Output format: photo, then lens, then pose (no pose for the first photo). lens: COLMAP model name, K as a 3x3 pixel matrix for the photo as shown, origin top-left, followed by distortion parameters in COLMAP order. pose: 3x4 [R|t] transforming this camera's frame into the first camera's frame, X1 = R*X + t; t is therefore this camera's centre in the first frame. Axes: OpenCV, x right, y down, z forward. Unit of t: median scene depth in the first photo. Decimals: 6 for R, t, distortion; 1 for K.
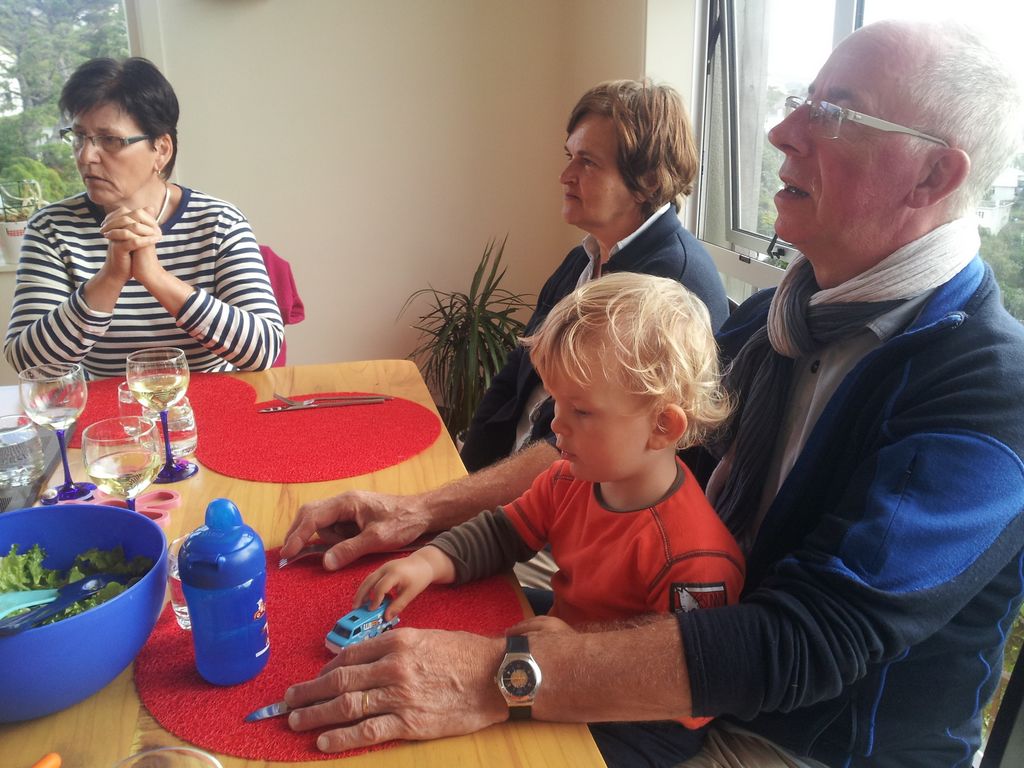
lens RADIAL K [[903.0, 0, 512.0], [0, 903.0, 384.0], [0, 0, 1]] dist [0.010143, -0.081953]
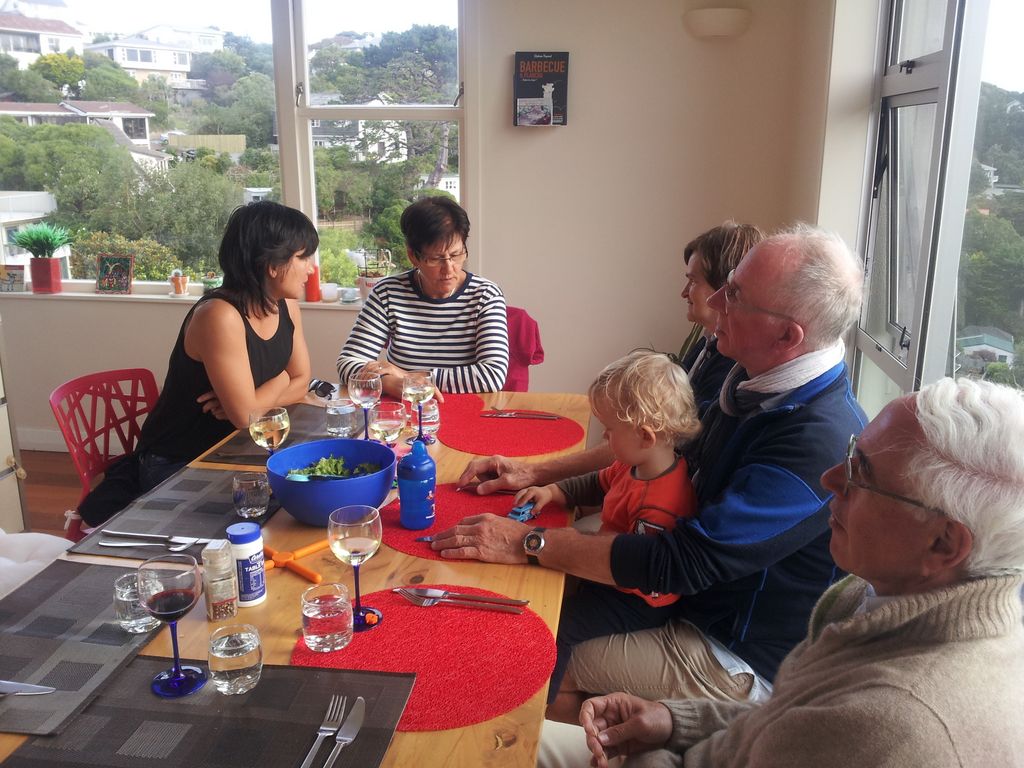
lens RADIAL K [[903.0, 0, 512.0], [0, 903.0, 384.0], [0, 0, 1]] dist [0.010143, -0.081953]
pose [[0.931360, 0.101925, -0.349544, 0.340724], [-0.118877, 0.992533, -0.027331, 0.011528], [0.344148, 0.067008, 0.936521, -0.526072]]
